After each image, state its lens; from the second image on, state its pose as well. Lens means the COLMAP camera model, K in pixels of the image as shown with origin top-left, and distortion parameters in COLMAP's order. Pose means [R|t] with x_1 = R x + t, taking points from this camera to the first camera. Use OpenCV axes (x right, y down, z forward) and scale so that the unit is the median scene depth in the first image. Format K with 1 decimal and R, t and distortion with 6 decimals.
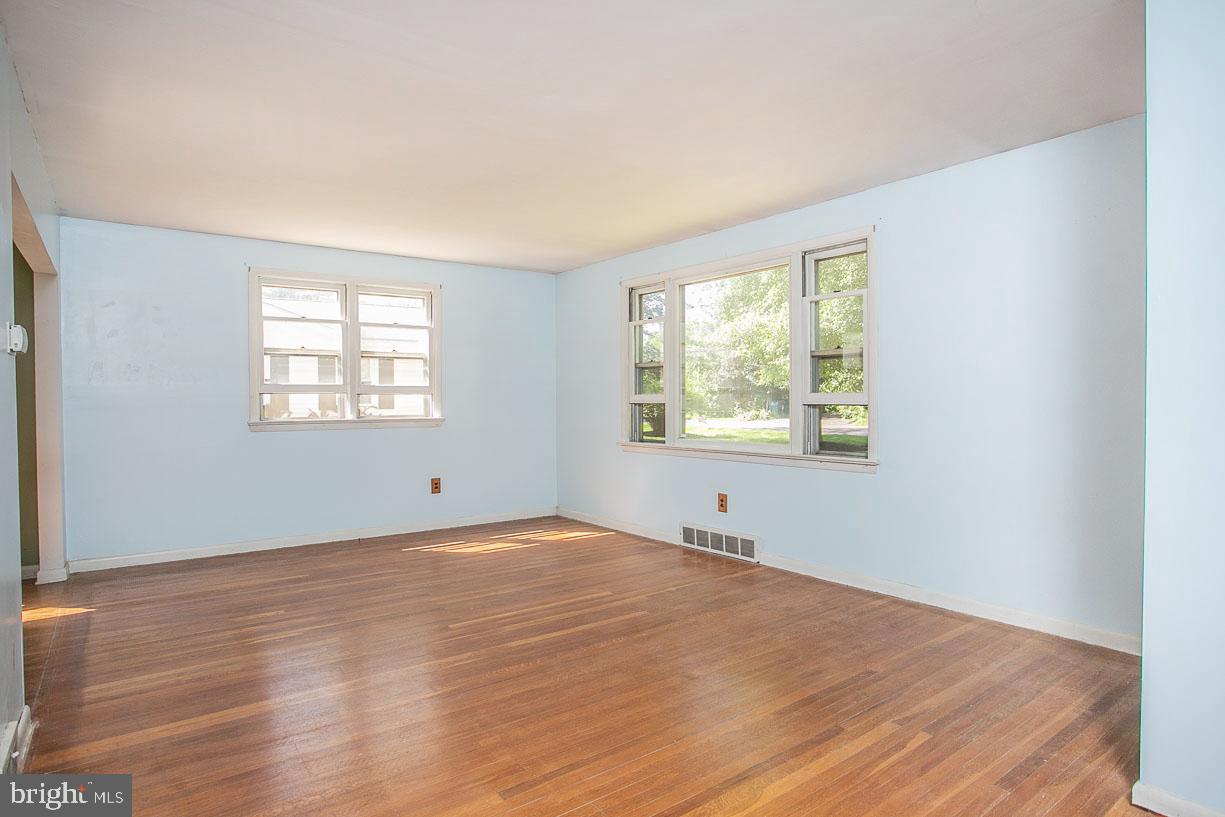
lens RADIAL K [[675.1, 0, 612.5], [0, 675.1, 408.5], [0, 0, 1]] dist [-0.087545, 0.000784]
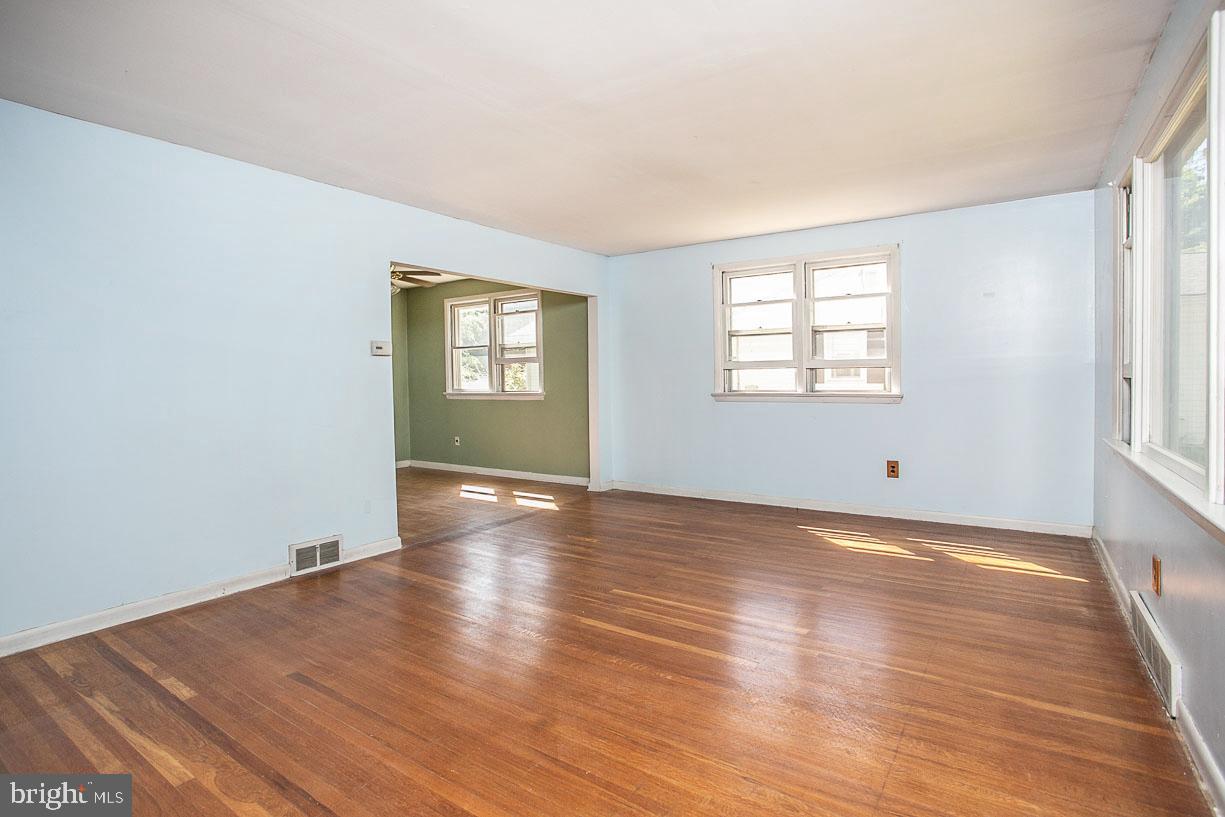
lens RADIAL K [[606.1, 0, 611.0], [0, 606.1, 391.9], [0, 0, 1]] dist [-0.049329, 0.000032]
pose [[0.328140, 0.029029, -0.944183, 0.420329], [-0.002023, 0.999547, 0.030028, -0.013812], [0.944627, -0.007944, 0.328050, 0.429744]]
